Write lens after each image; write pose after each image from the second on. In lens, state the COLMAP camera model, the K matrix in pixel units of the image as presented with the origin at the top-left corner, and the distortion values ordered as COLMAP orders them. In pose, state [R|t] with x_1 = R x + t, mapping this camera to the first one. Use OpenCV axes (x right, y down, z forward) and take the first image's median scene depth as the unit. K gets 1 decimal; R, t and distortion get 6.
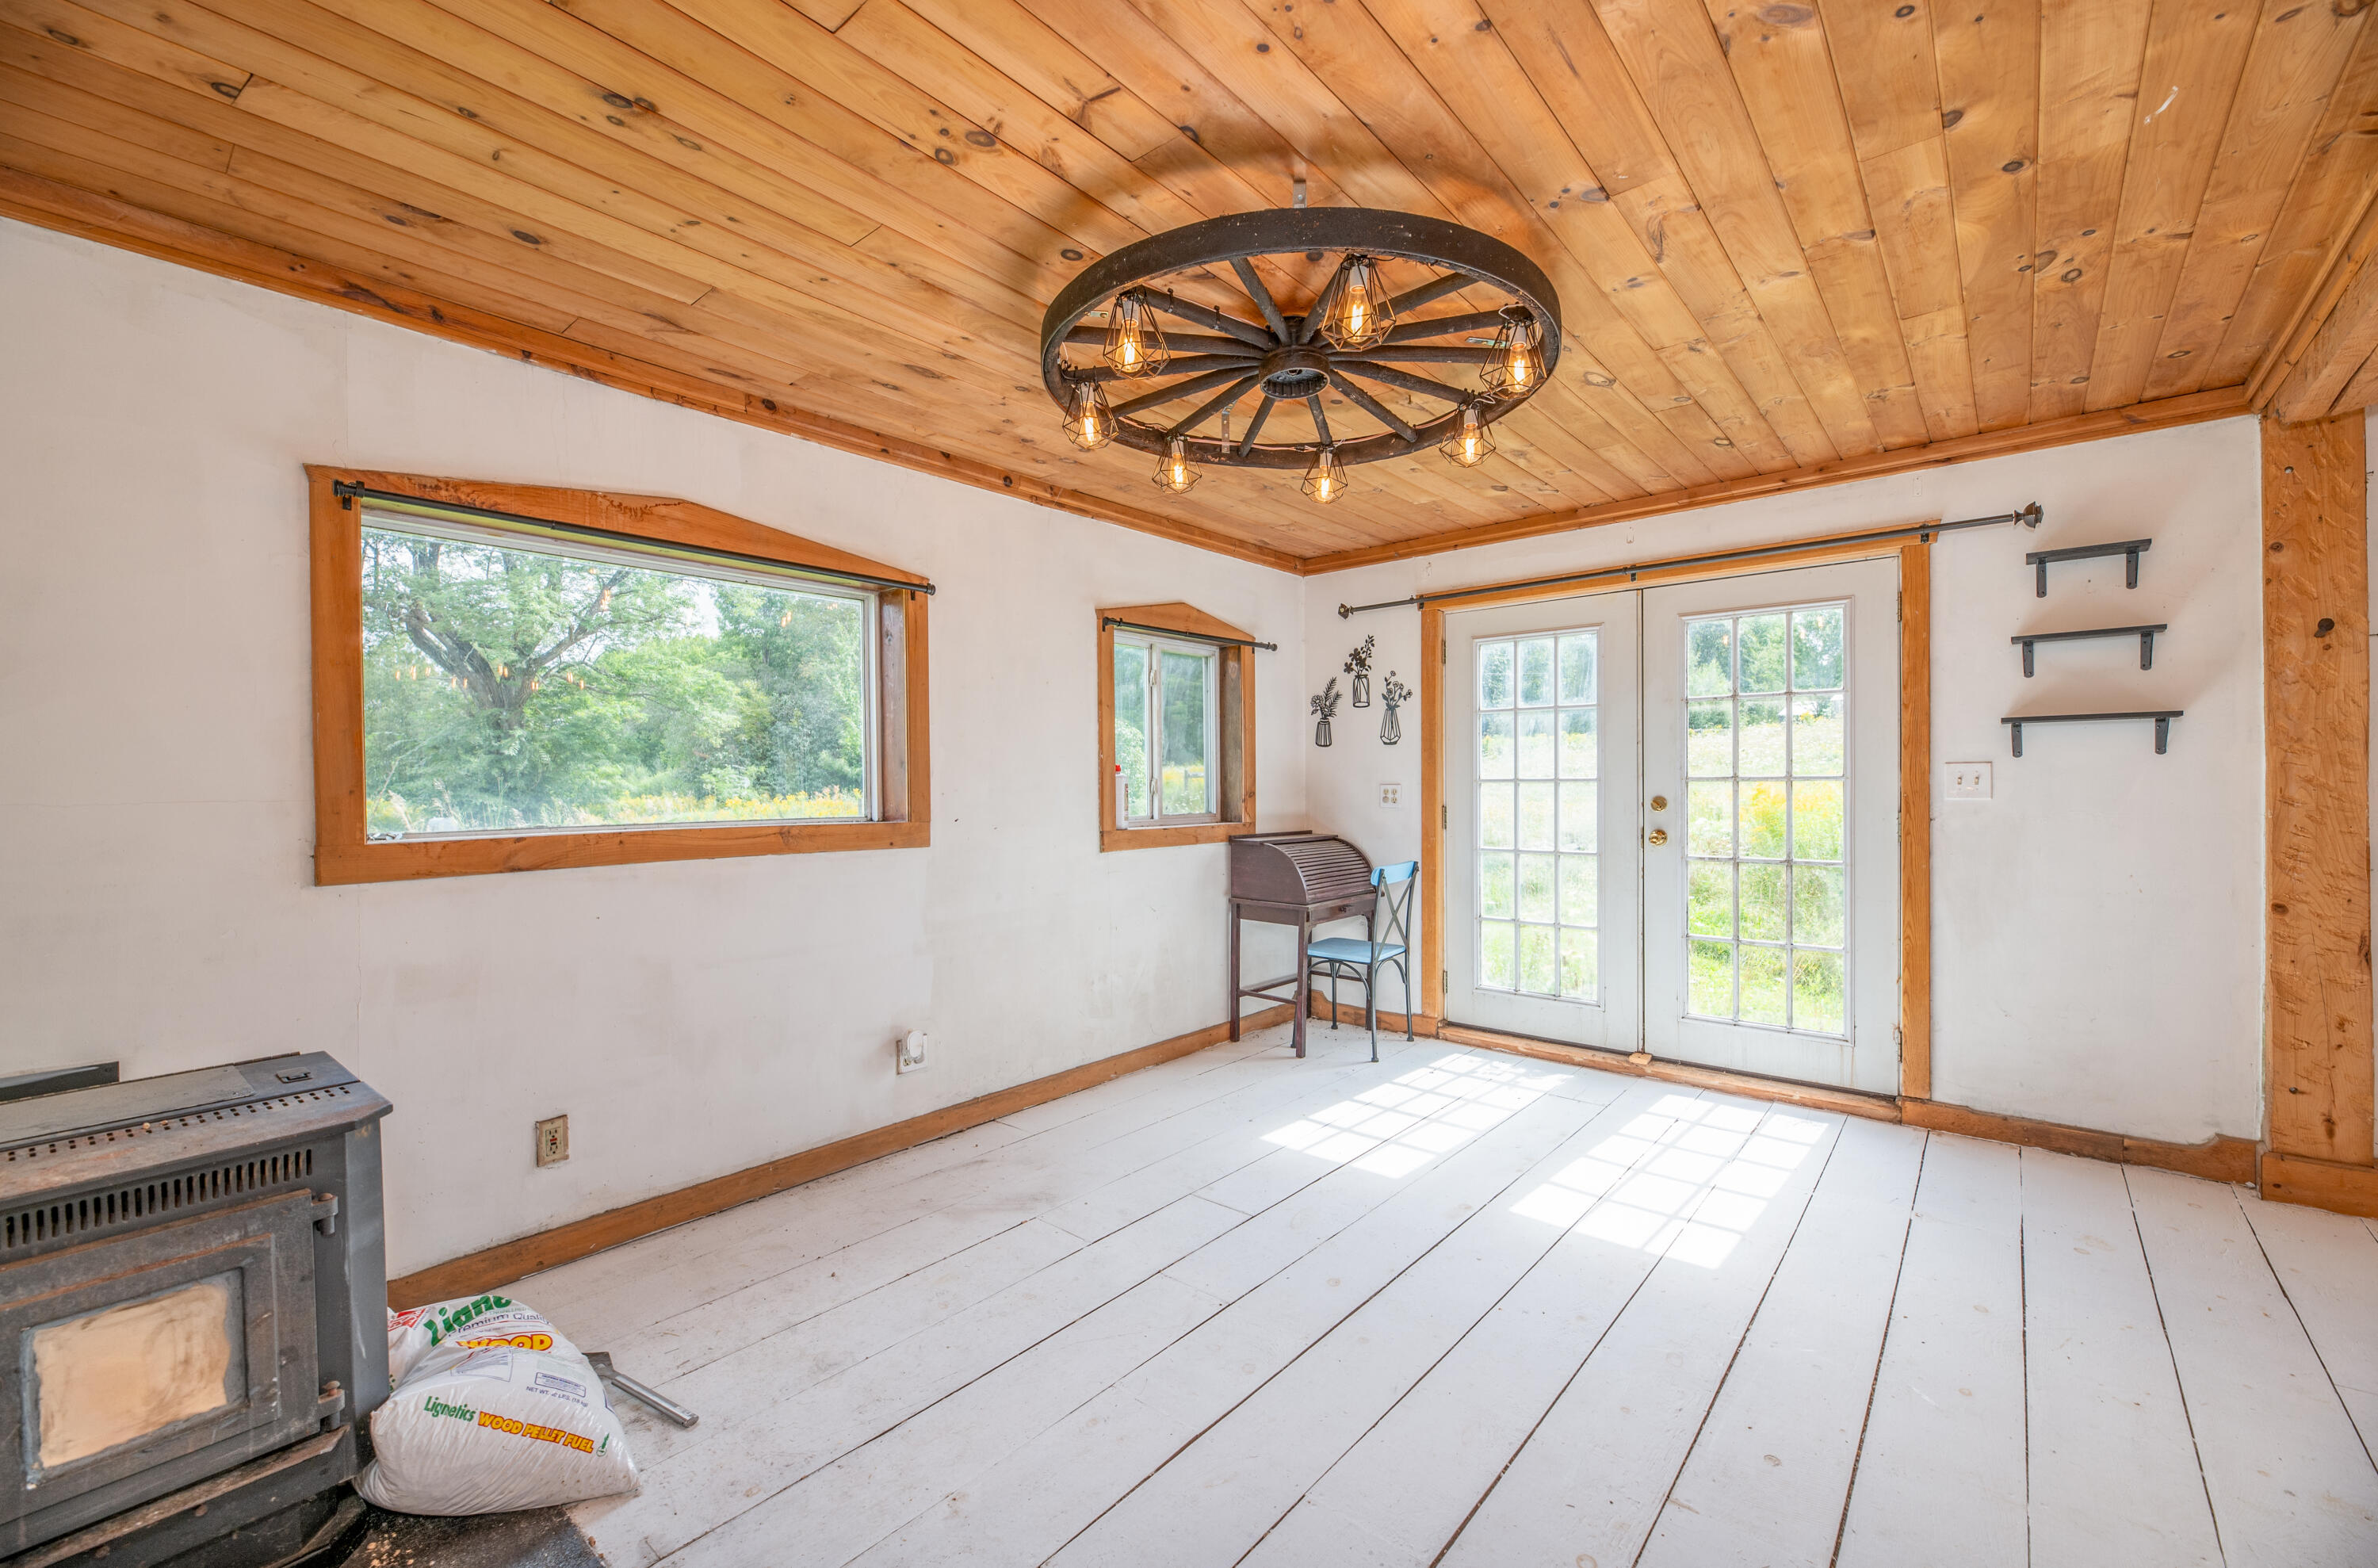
lens RADIAL K [[972.8, 0, 1192.3], [0, 972.8, 788.1], [0, 0, 1]] dist [-0.001765, -0.003161]
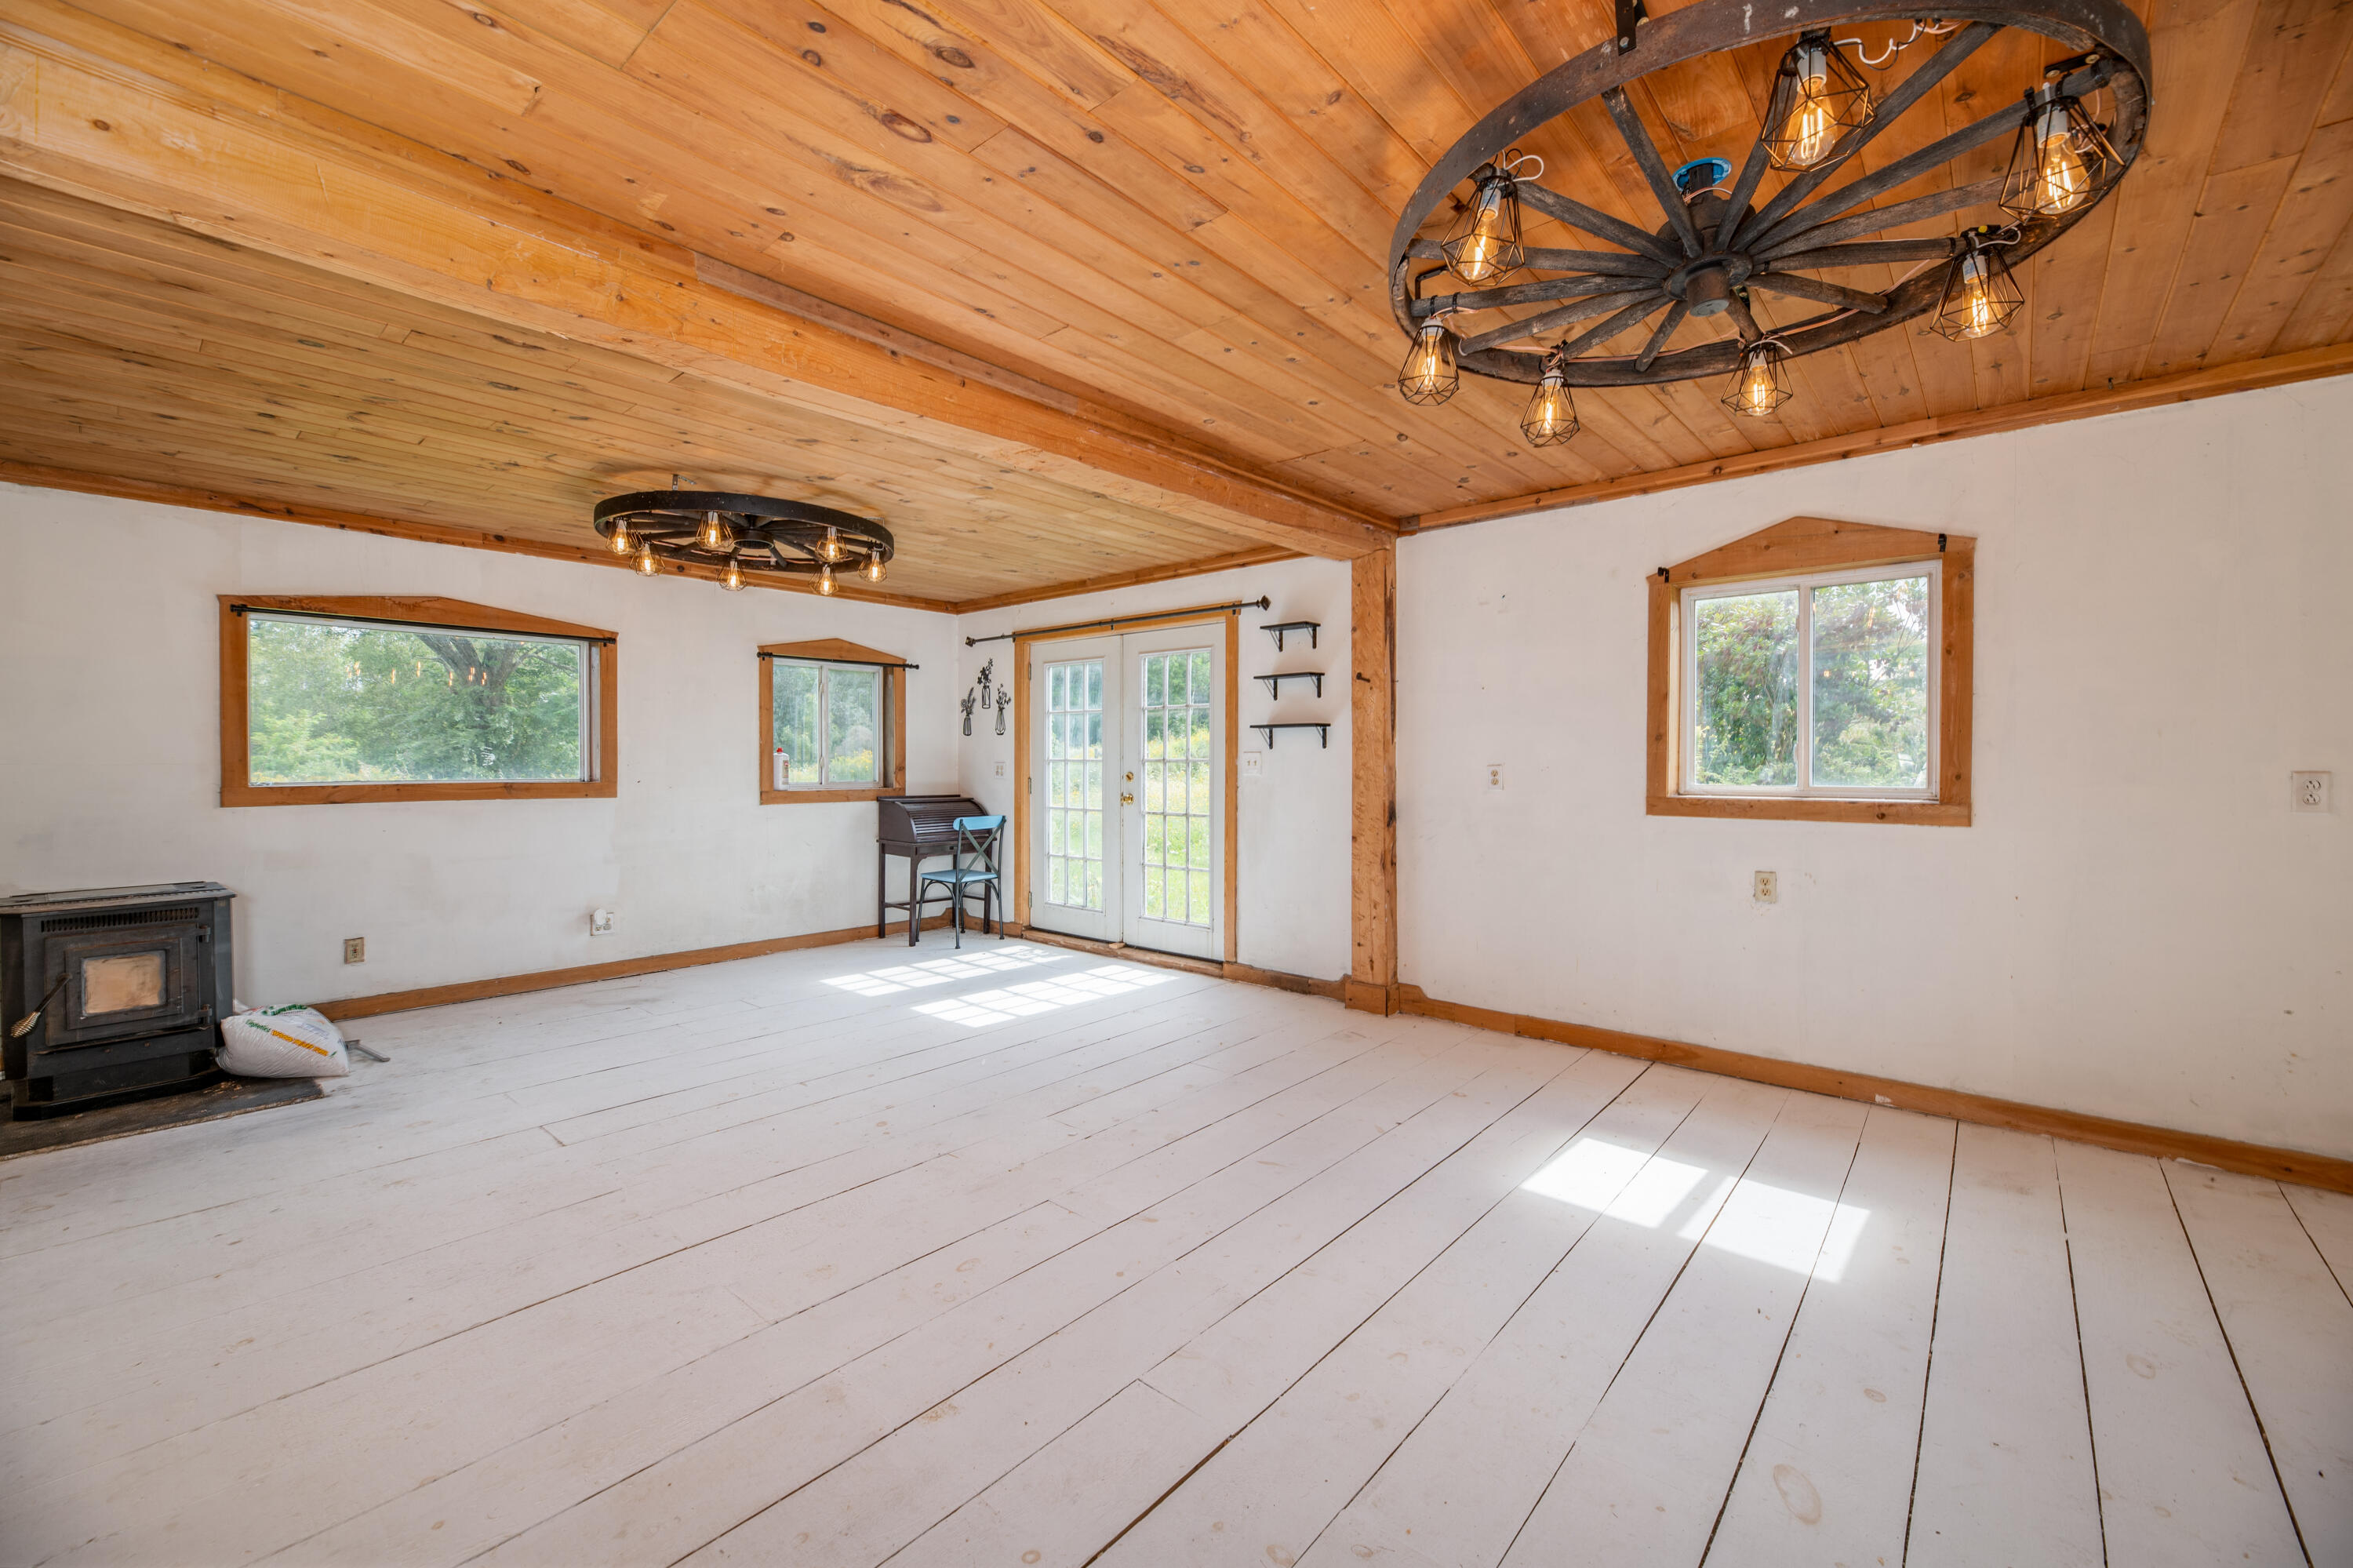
lens RADIAL K [[960.0, 0, 1174.1], [0, 960.0, 765.8], [0, 0, 1]] dist [-0.006110, -0.000865]
pose [[0.999893, 0.010477, -0.010239, 0.693185], [-0.010486, 0.999945, -0.000790, -0.001128], [0.010230, 0.000897, 0.999947, -0.606384]]
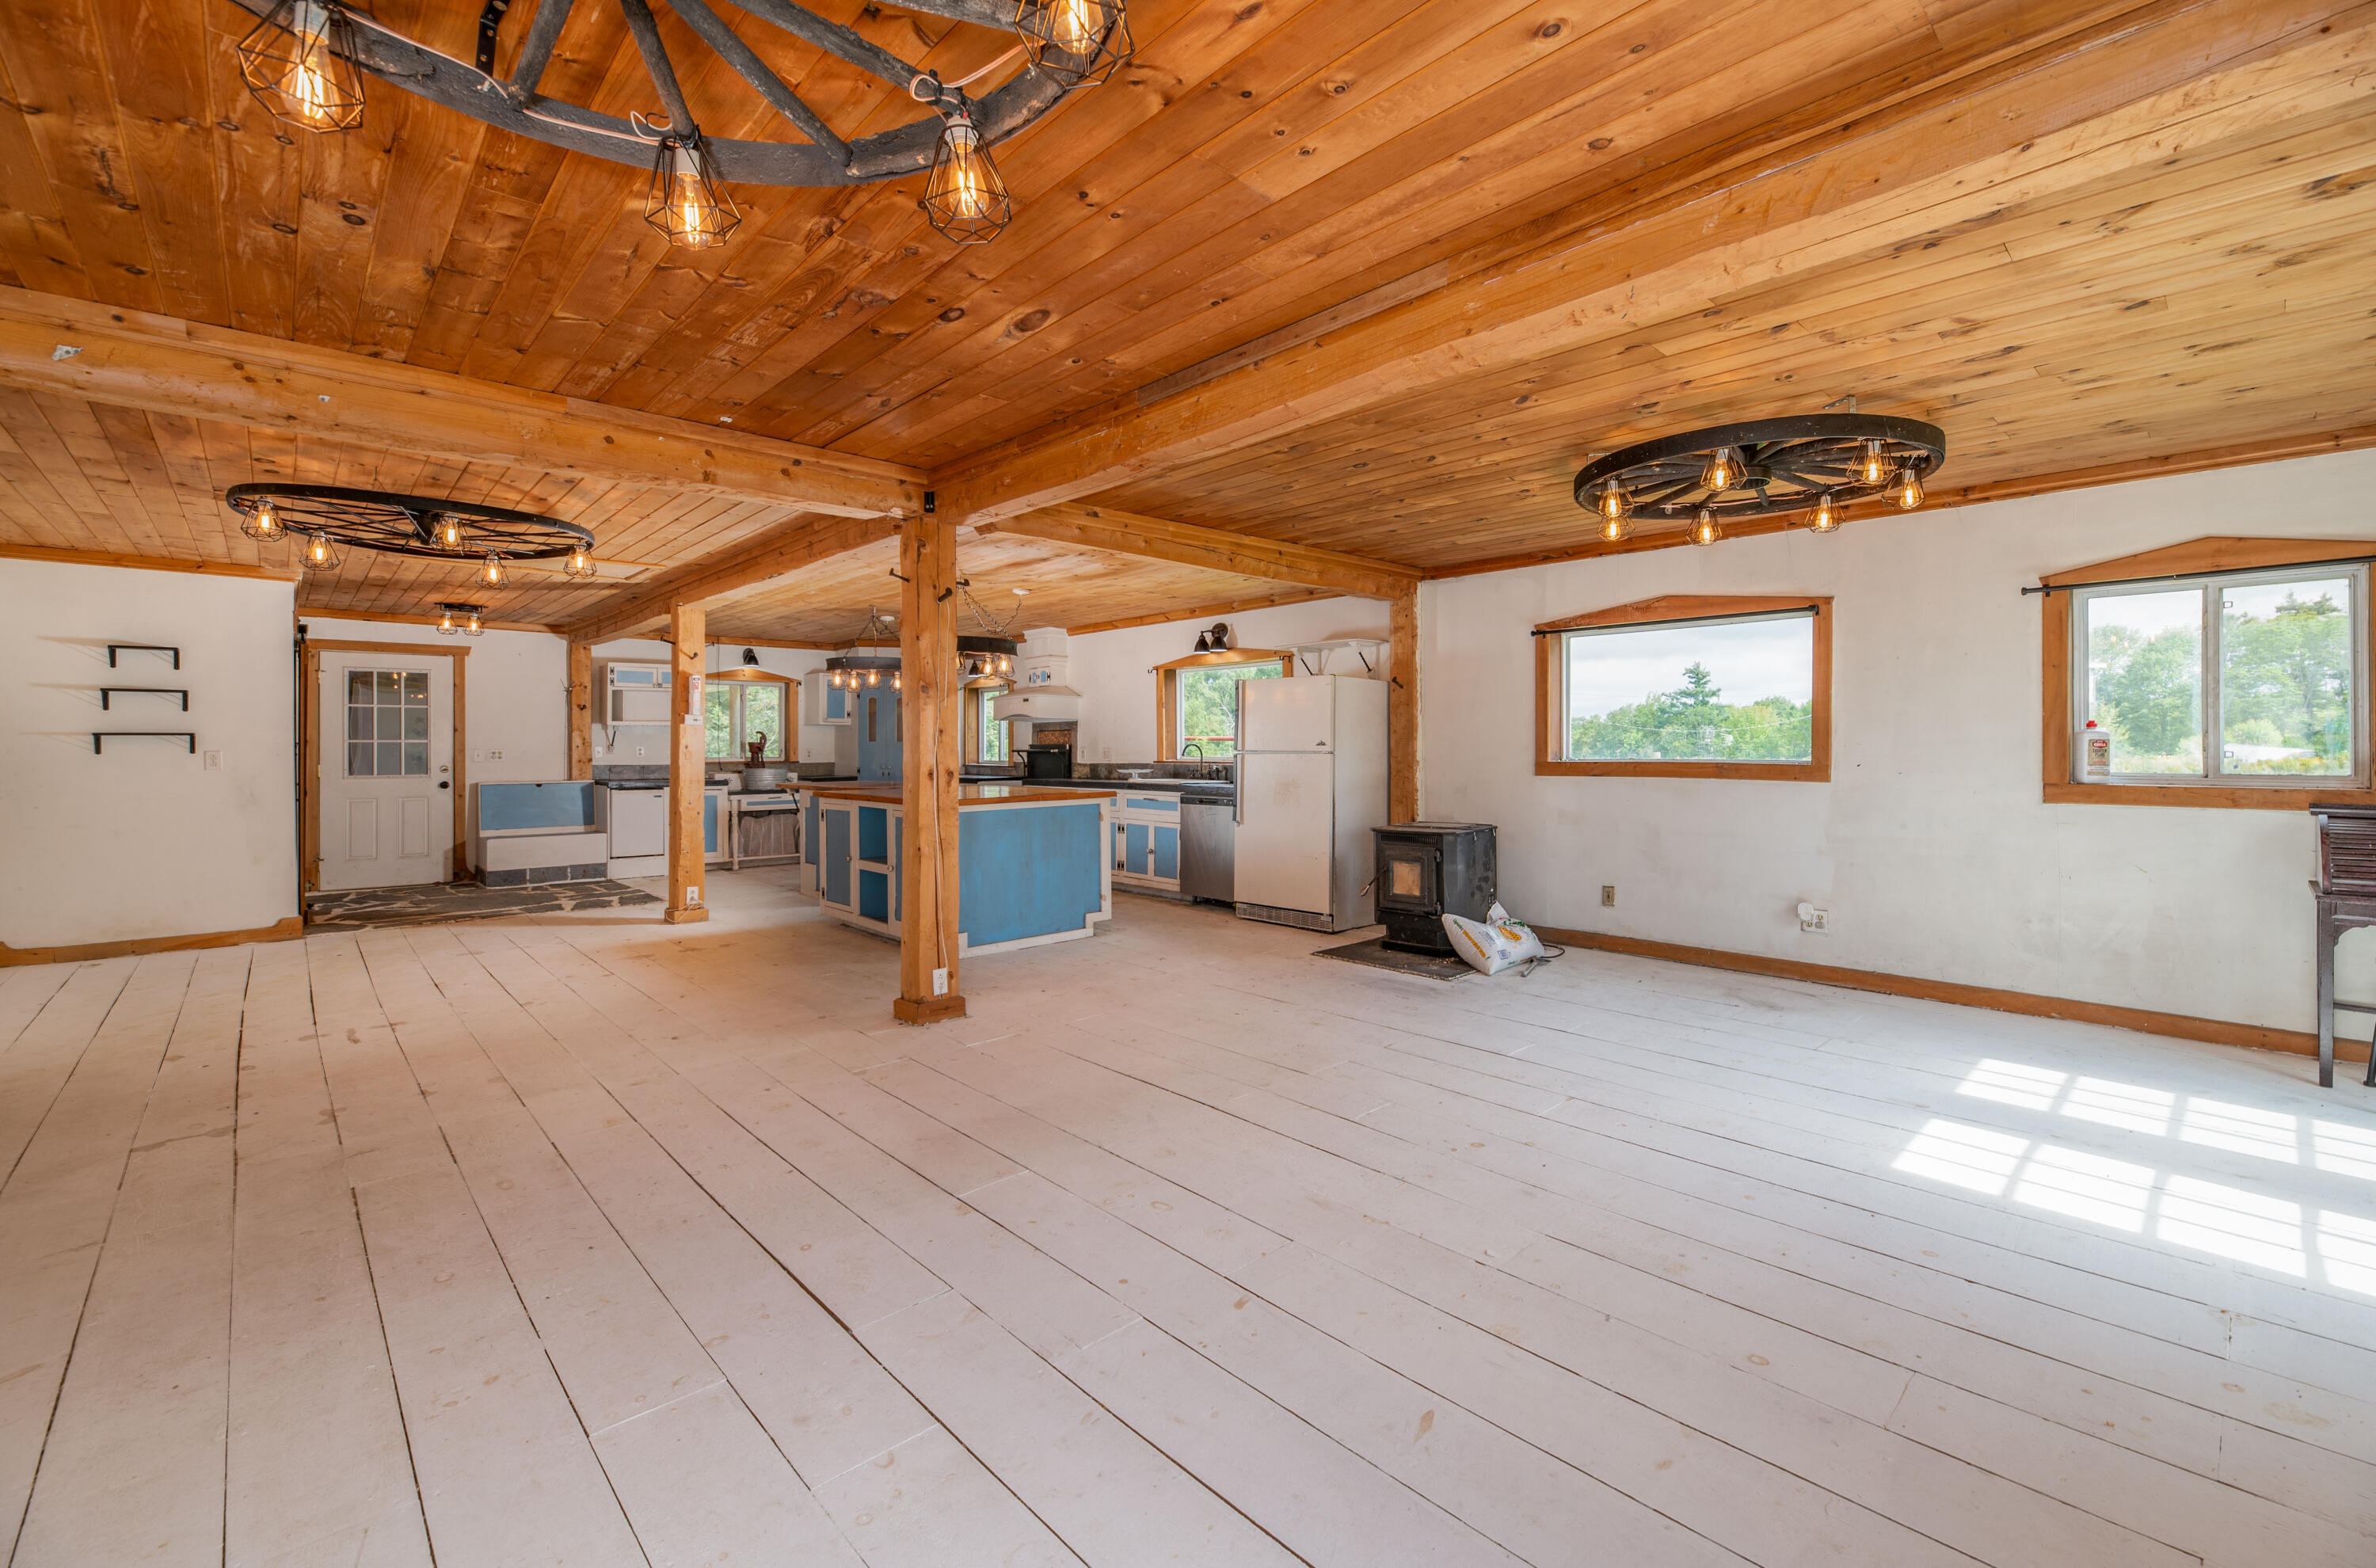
lens RADIAL K [[971.9, 0, 1191.9], [0, 971.9, 761.1], [0, 0, 1]] dist [-0.001765, -0.003161]
pose [[-0.100199, 0.028340, -0.994564, 1.301575], [0.000364, 0.999595, 0.028447, -0.014563], [0.994967, 0.002488, -0.100168, 0.195653]]
